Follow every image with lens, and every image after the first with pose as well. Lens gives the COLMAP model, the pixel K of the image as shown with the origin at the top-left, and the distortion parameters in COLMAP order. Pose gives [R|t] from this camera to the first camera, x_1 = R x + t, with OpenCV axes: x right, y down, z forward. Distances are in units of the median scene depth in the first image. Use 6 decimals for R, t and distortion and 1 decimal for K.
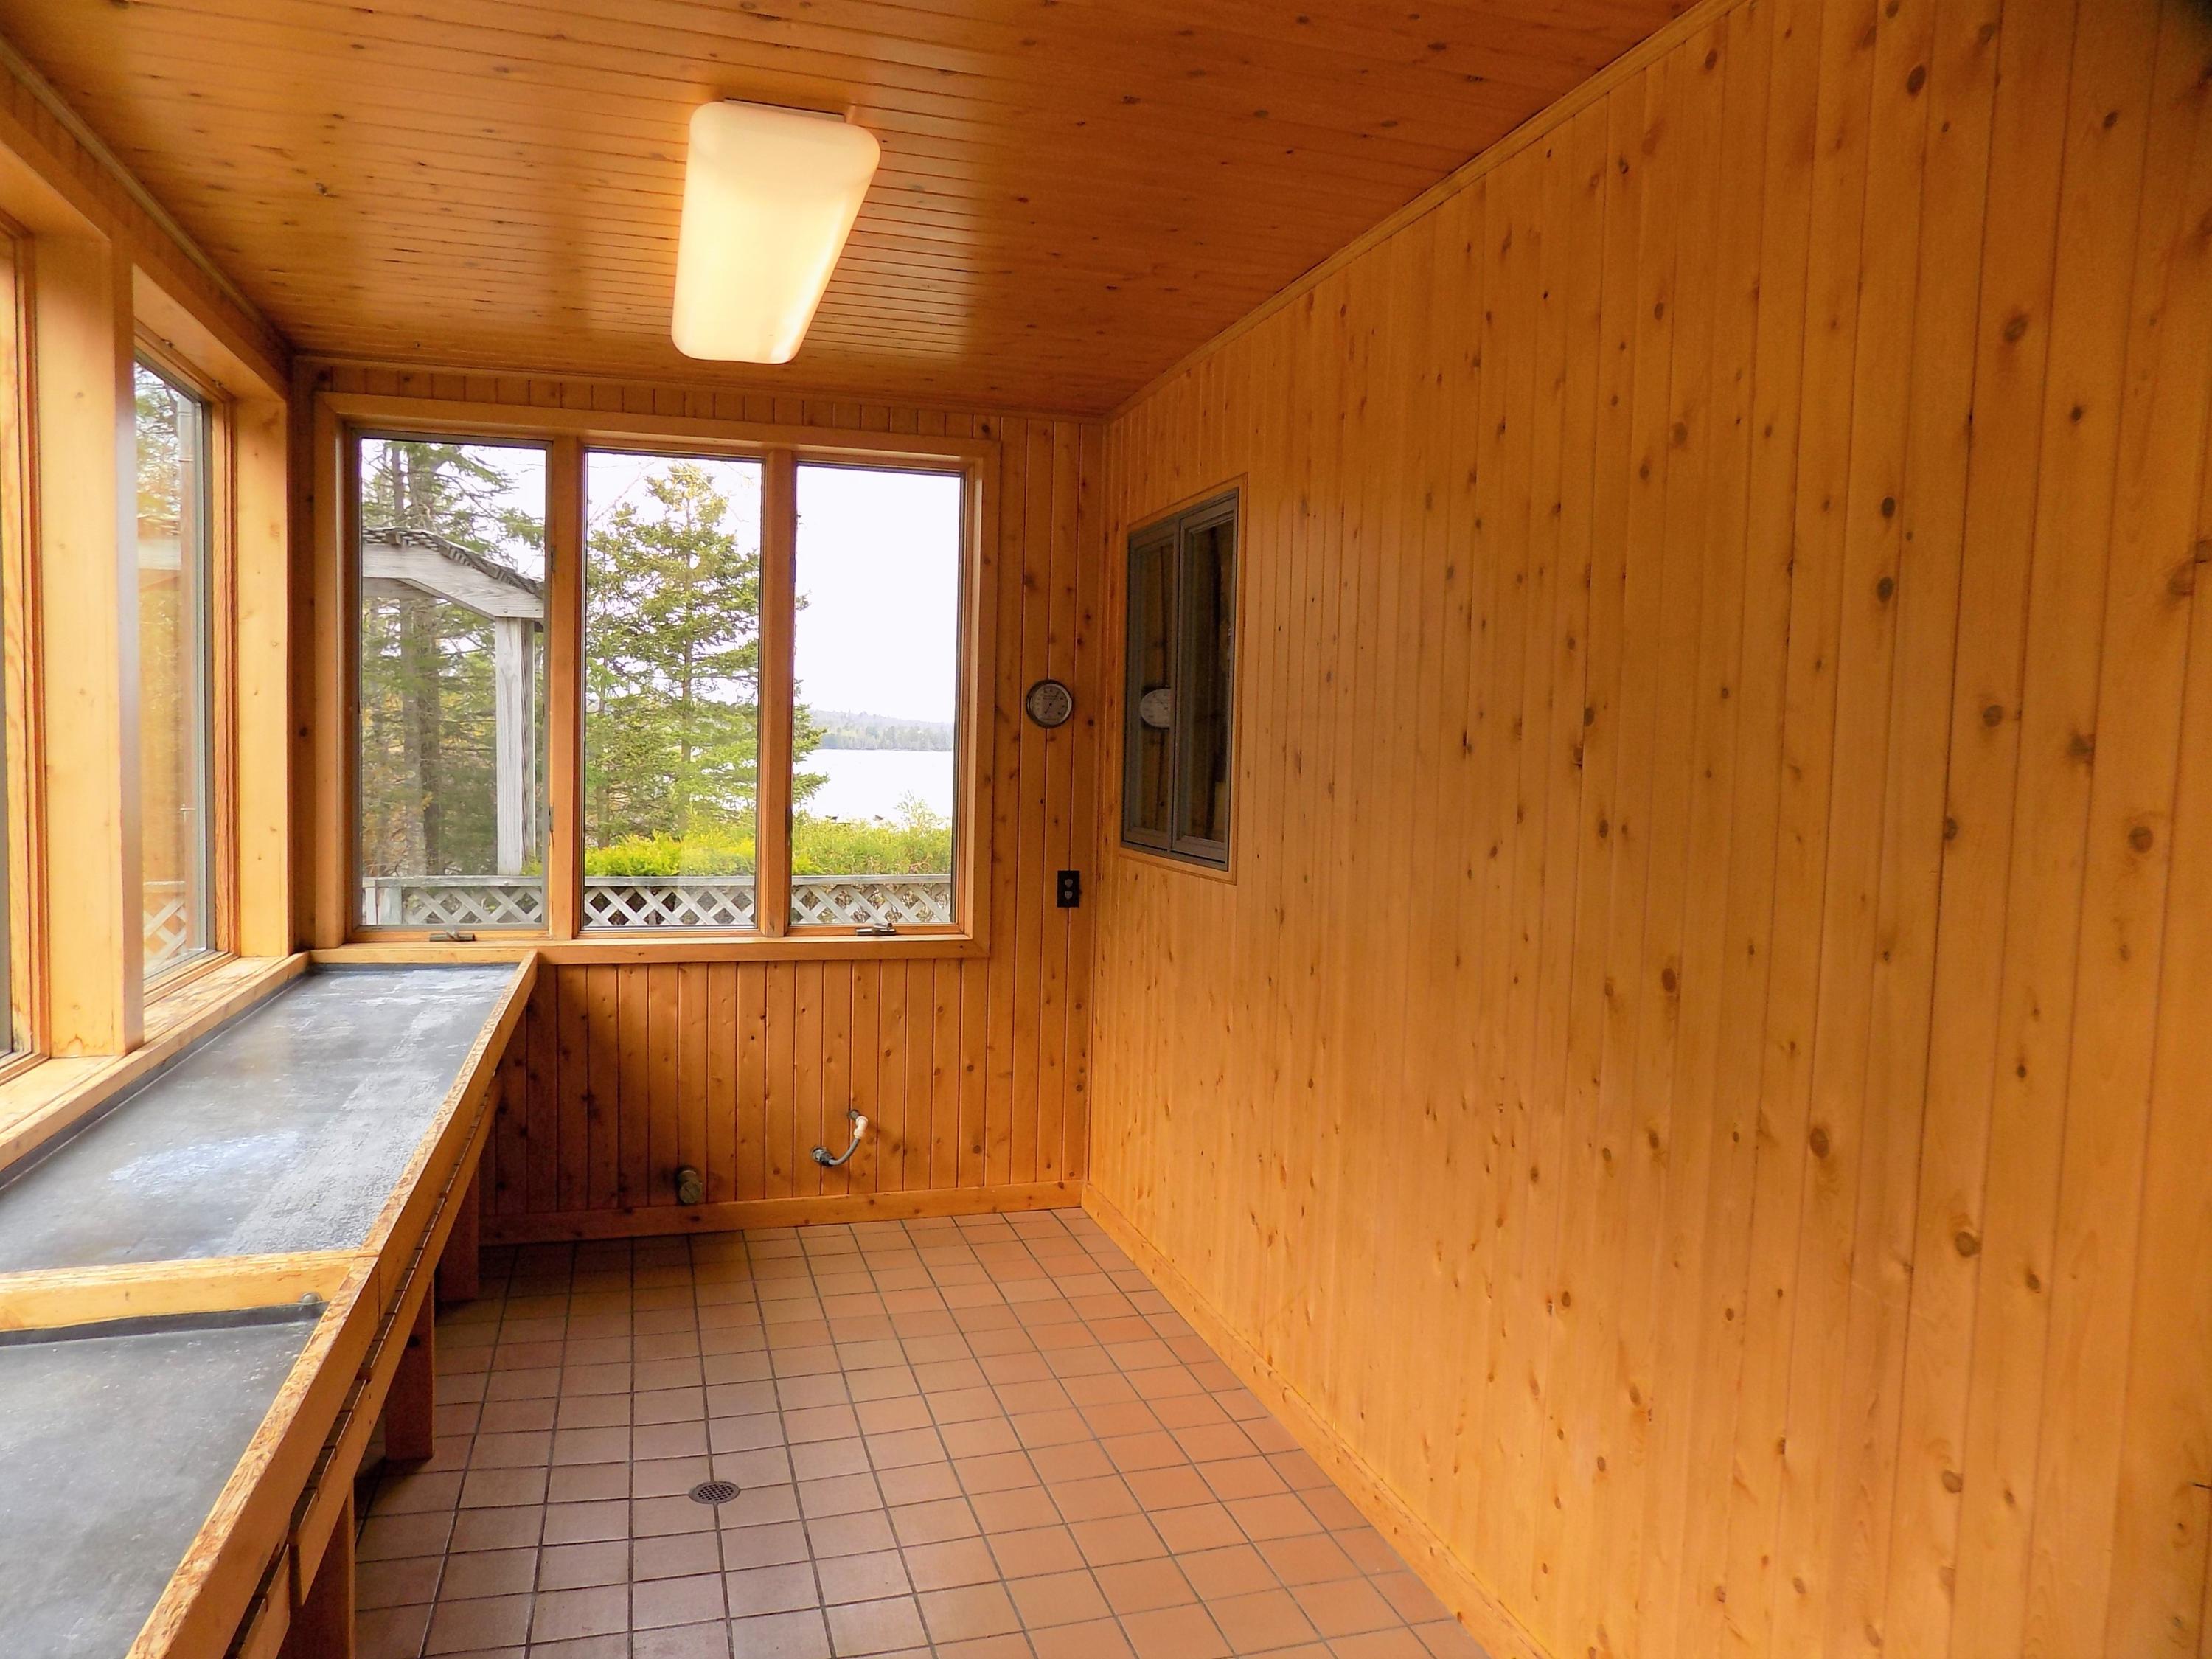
lens RADIAL K [[1476.9, 0, 1106.2], [0, 1476.9, 821.6], [0, 0, 1]] dist [0.001656, 0.000986]
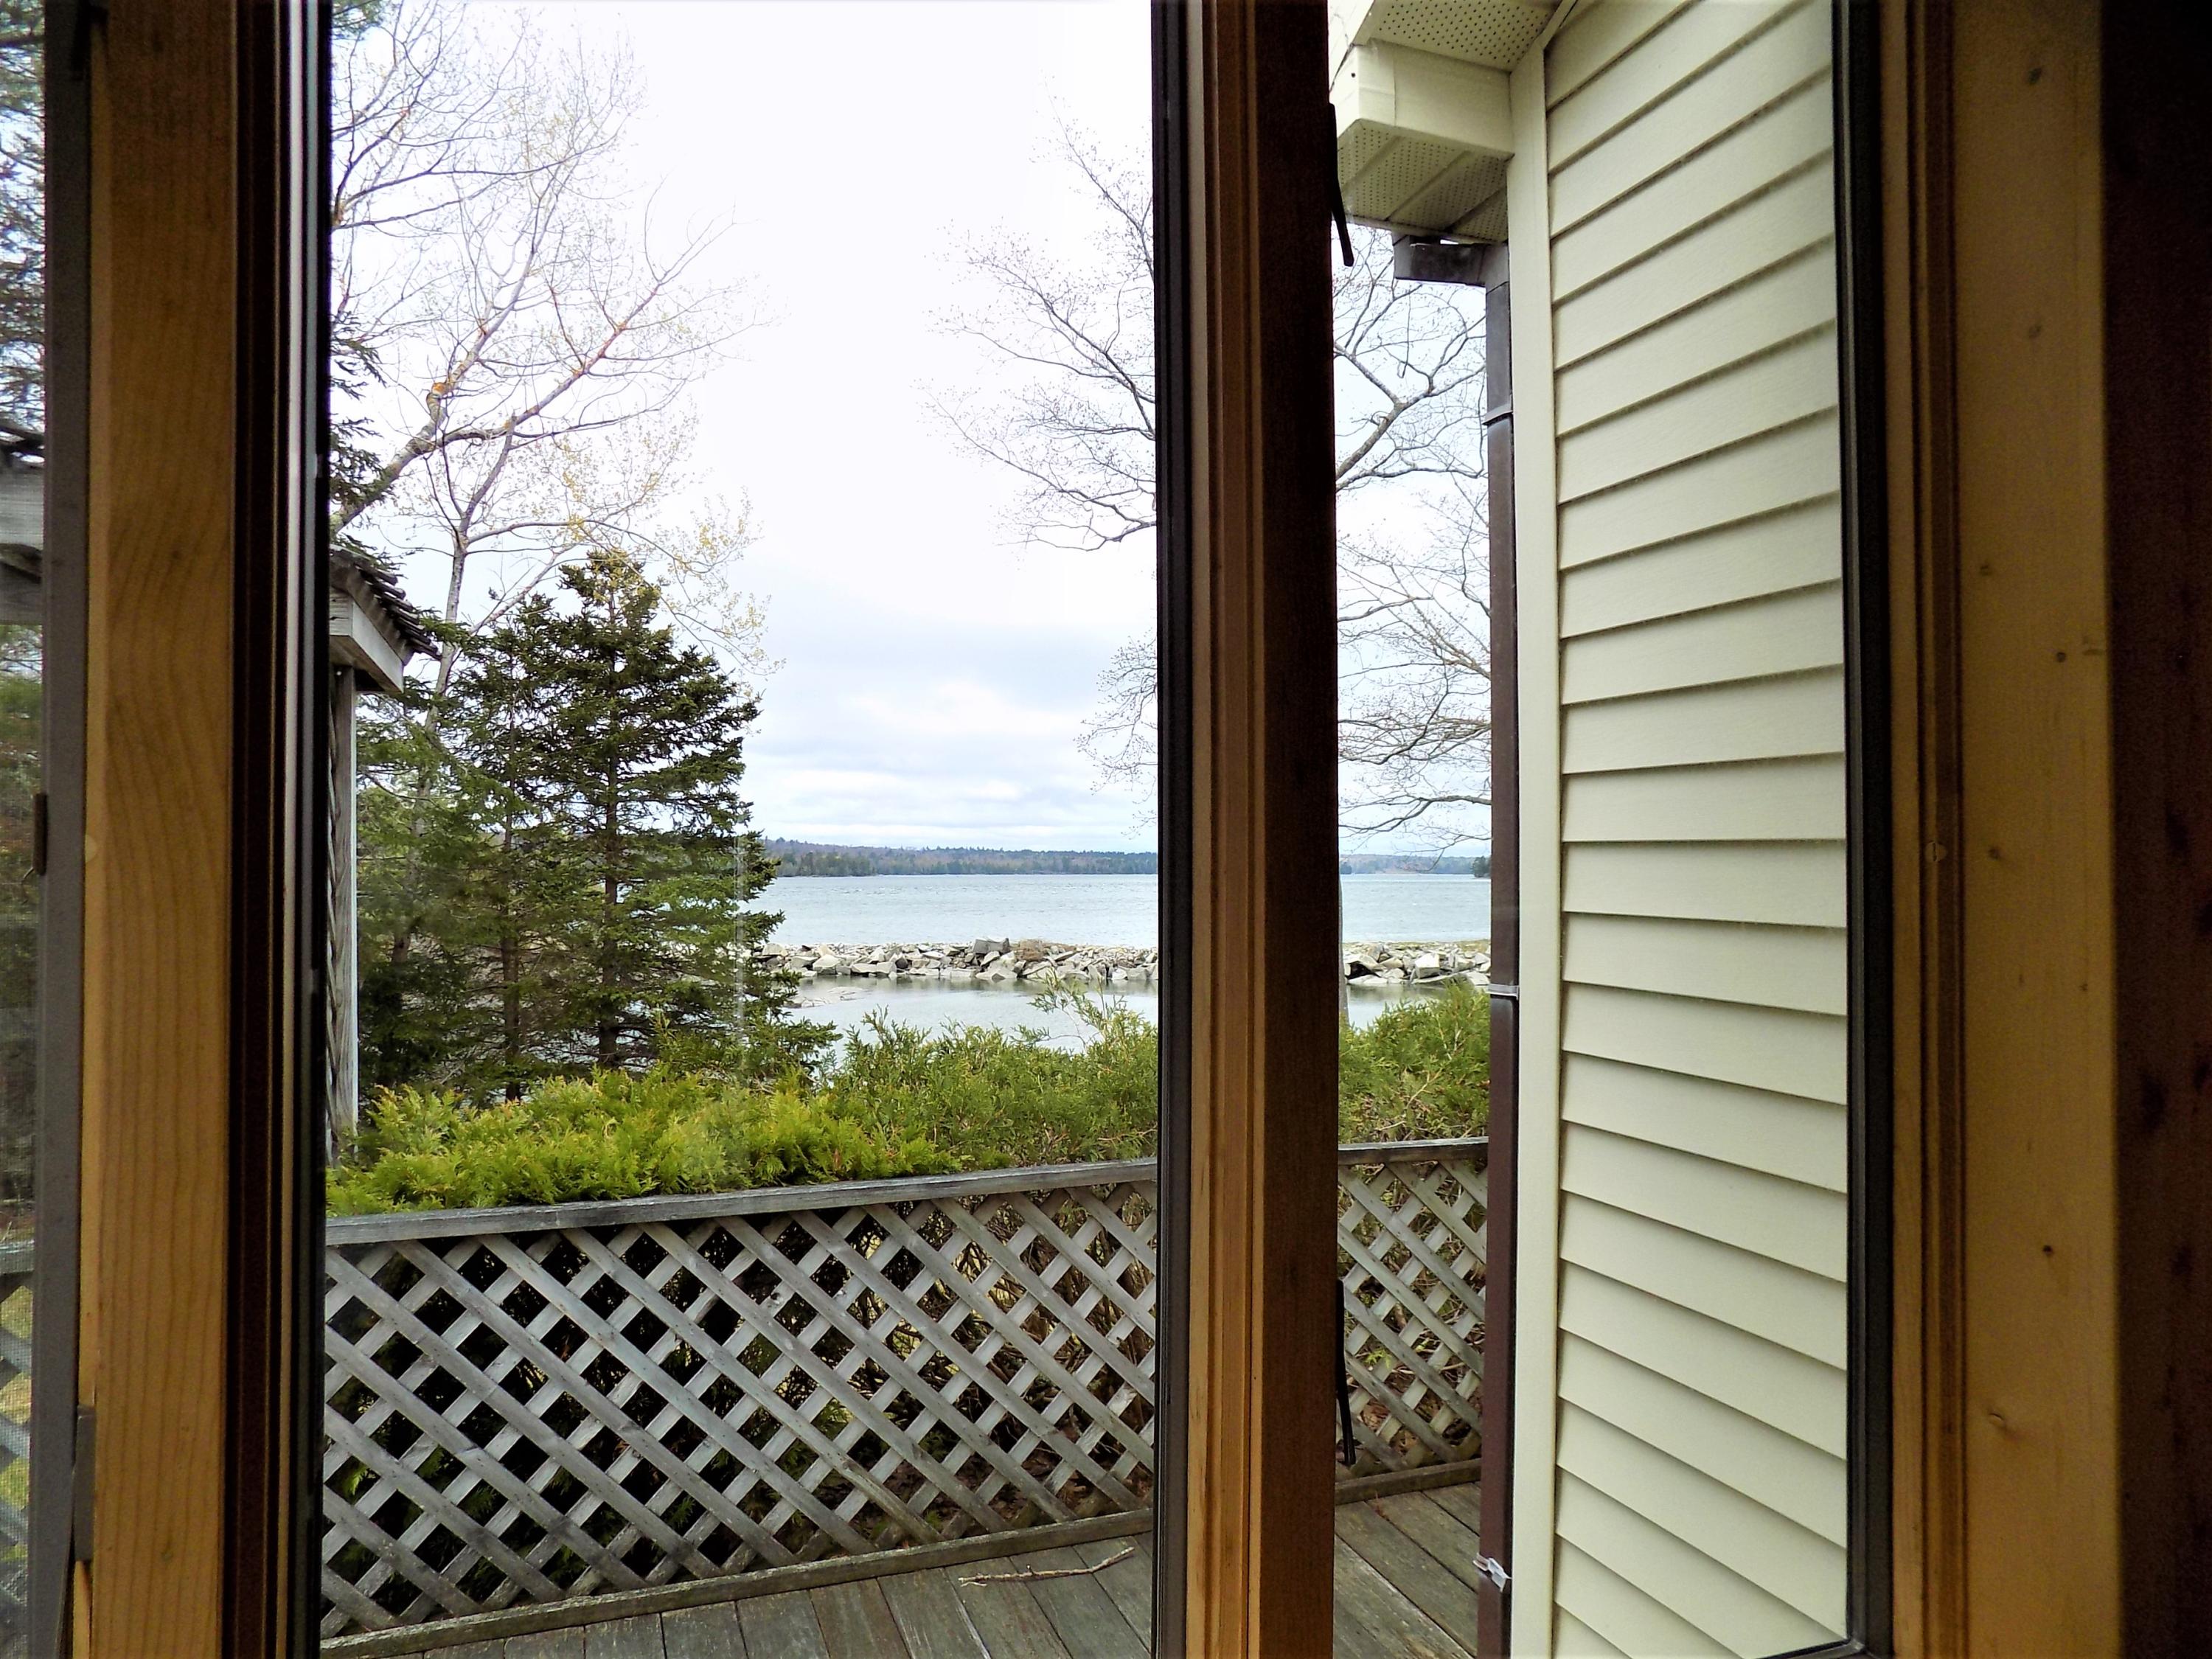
lens RADIAL K [[1476.9, 0, 1097.6], [0, 1476.9, 847.6], [0, 0, 1]] dist [0.001656, 0.000986]
pose [[0.998496, -0.024722, 0.048941, -0.051459], [0.027784, 0.997633, -0.062906, -0.011604], [-0.047270, 0.064171, 0.996819, 0.157601]]
